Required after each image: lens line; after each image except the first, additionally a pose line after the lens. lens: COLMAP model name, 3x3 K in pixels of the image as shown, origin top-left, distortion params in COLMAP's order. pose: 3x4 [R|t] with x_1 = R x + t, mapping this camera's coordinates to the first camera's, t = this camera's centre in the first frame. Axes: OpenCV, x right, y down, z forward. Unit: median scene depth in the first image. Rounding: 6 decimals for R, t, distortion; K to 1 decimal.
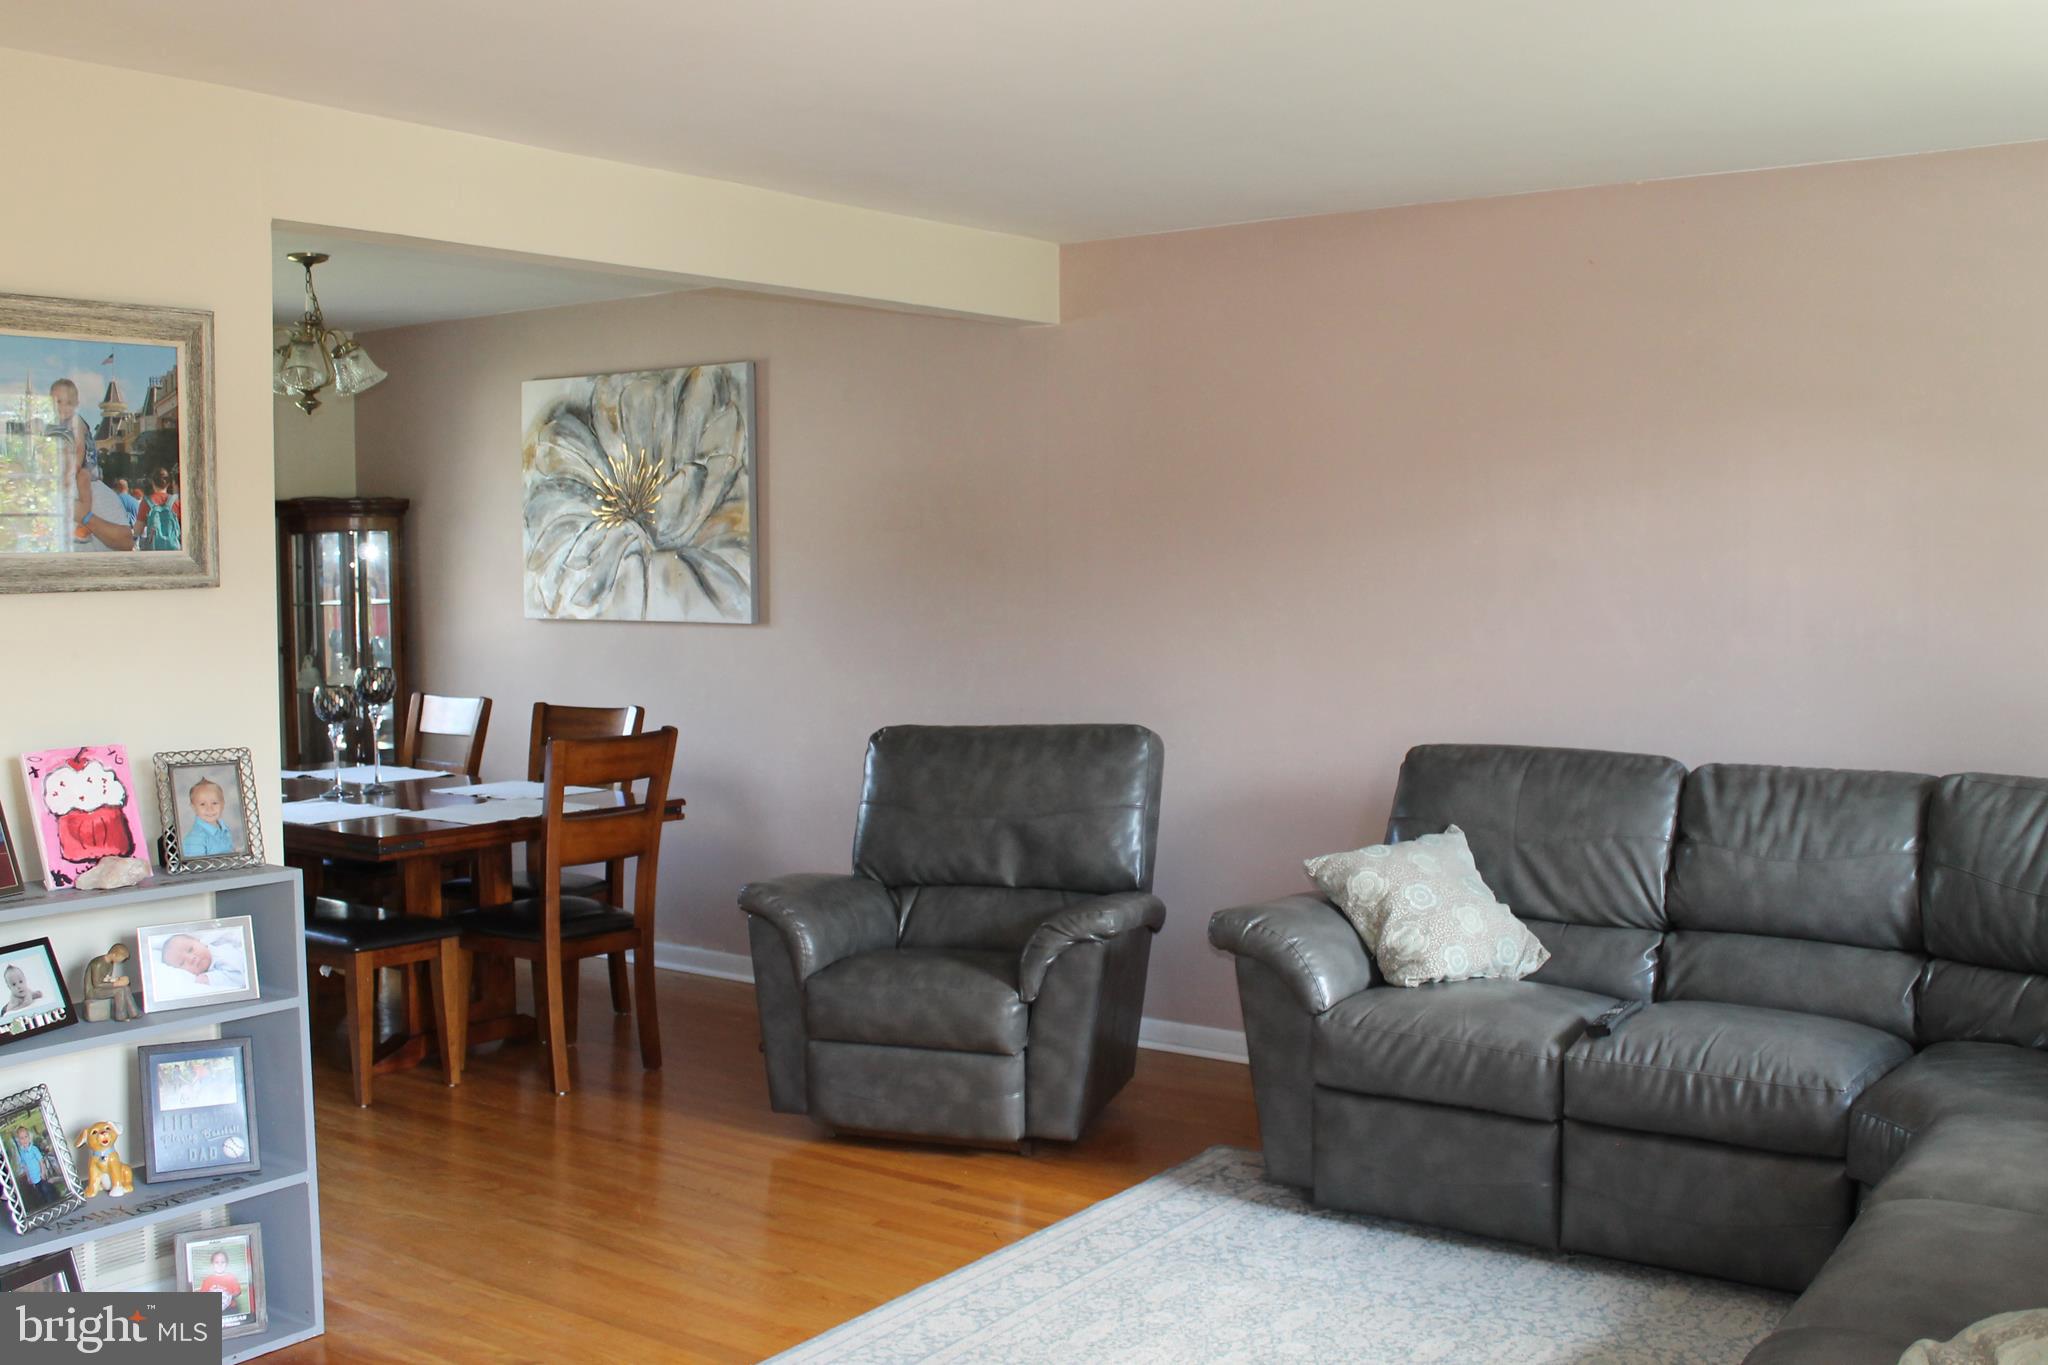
lens RADIAL K [[2023.6, 0, 1046.5], [0, 2023.6, 667.5], [0, 0, 1]] dist [-0.088759, 0.000000]
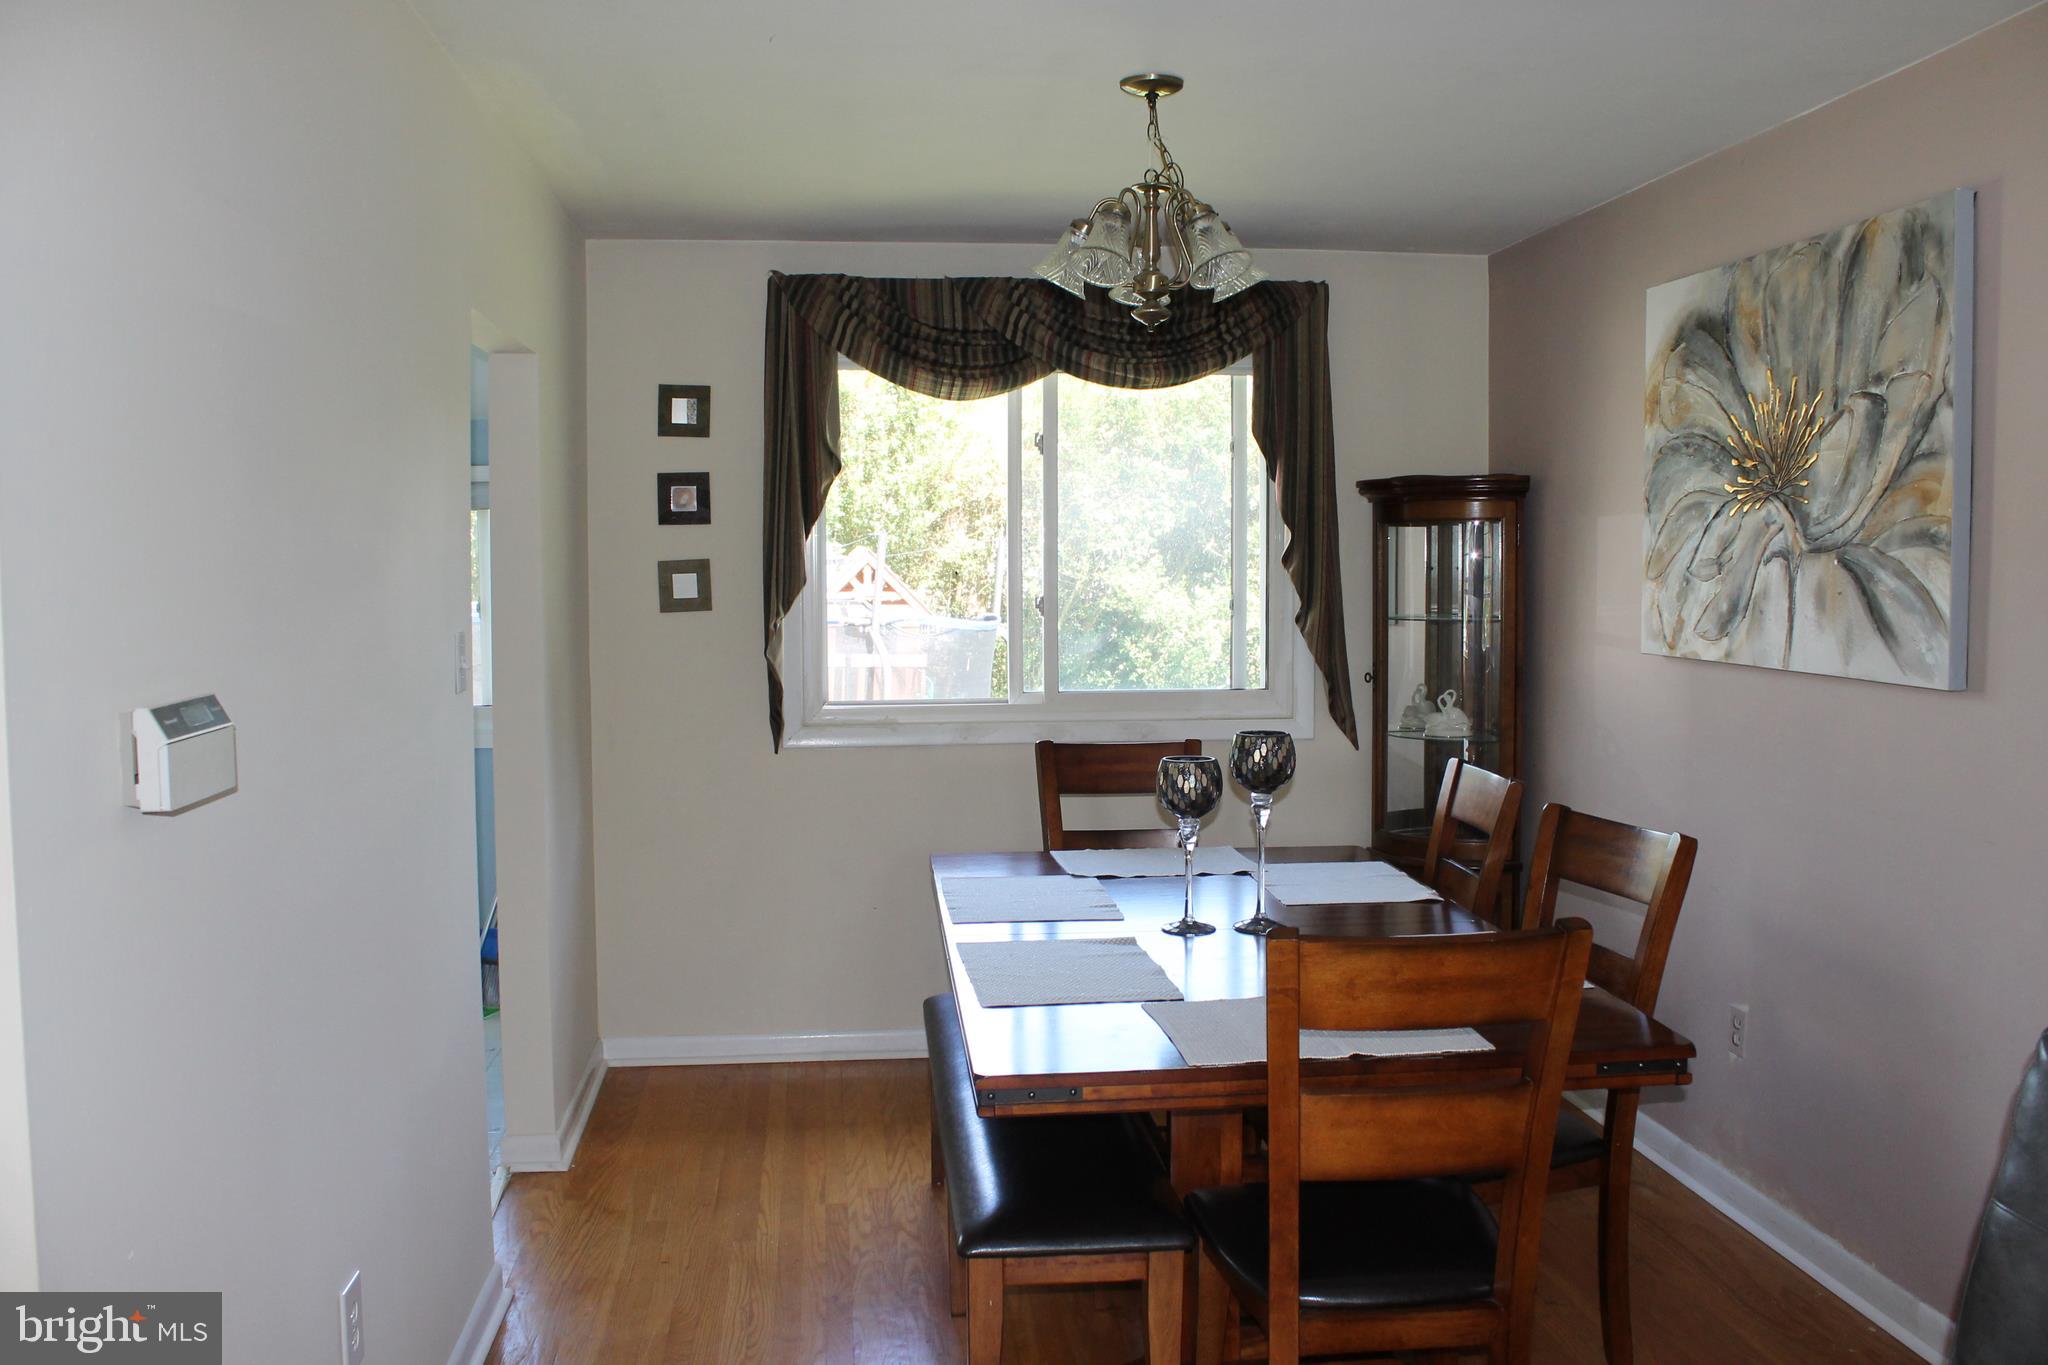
lens RADIAL K [[1730.2, 0, 1026.0], [0, 1730.2, 681.1], [0, 0, 1]] dist [-0.160437, 0.138518]
pose [[0.683029, 0.055772, -0.728259, 0.006032], [-0.041955, 0.998430, 0.037113, -0.028770], [0.729186, 0.005205, 0.684296, 0.500695]]
